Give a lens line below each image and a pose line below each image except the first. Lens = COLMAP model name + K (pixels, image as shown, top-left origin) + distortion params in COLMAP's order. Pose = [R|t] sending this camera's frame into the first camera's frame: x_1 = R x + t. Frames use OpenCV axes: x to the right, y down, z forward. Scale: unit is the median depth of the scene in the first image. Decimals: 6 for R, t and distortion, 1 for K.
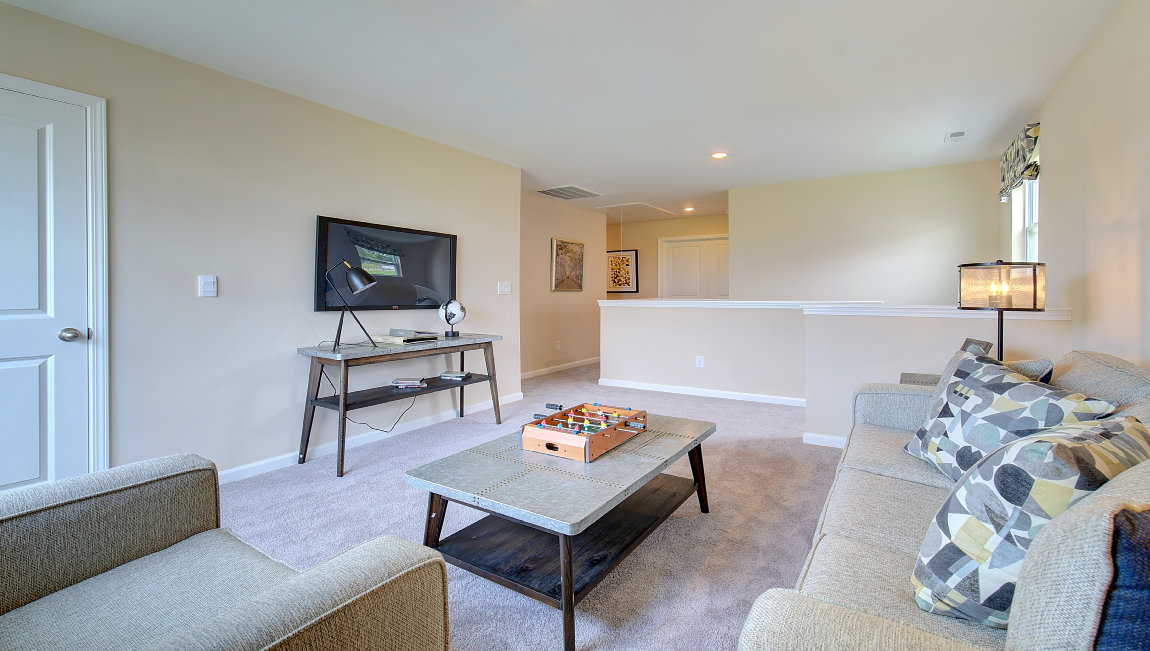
lens RADIAL K [[512.4, 0, 543.7], [0, 512.4, 309.4], [0, 0, 1]] dist [-0.001018, -0.000003]
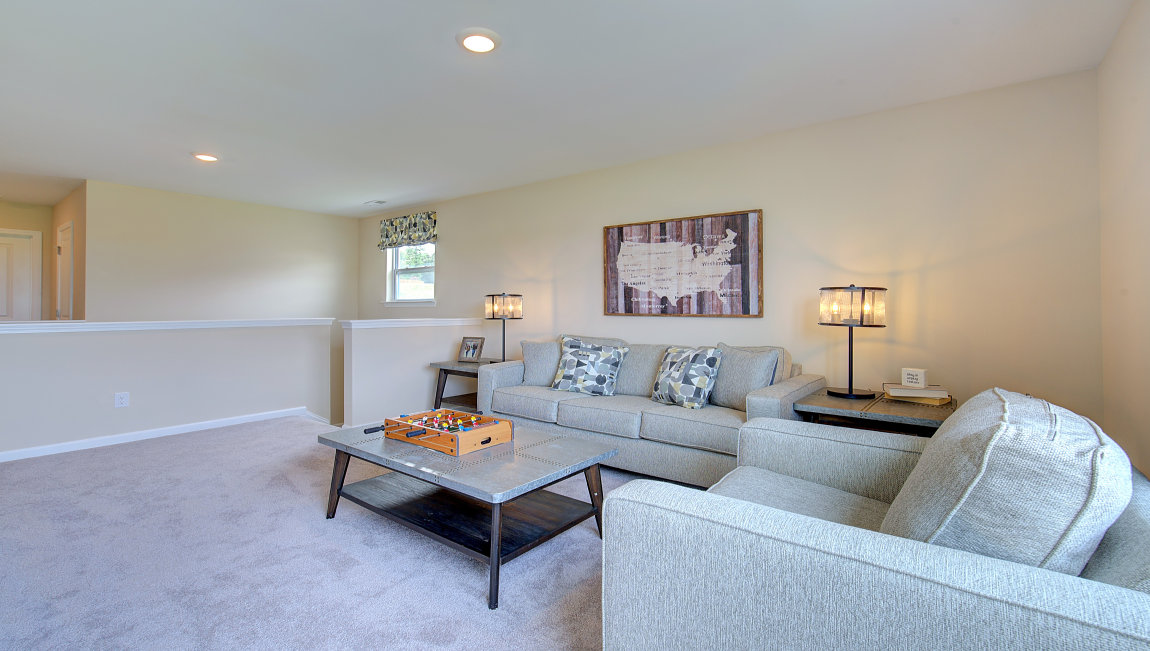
lens RADIAL K [[495.4, 0, 571.8], [0, 495.4, 316.4], [0, 0, 1]] dist [0.001781, 0.000479]
pose [[0.077321, -0.013031, 0.996921, -1.425601], [0.036006, 0.999299, 0.010269, -0.030500], [-0.996356, 0.035101, 0.077736, 0.911727]]
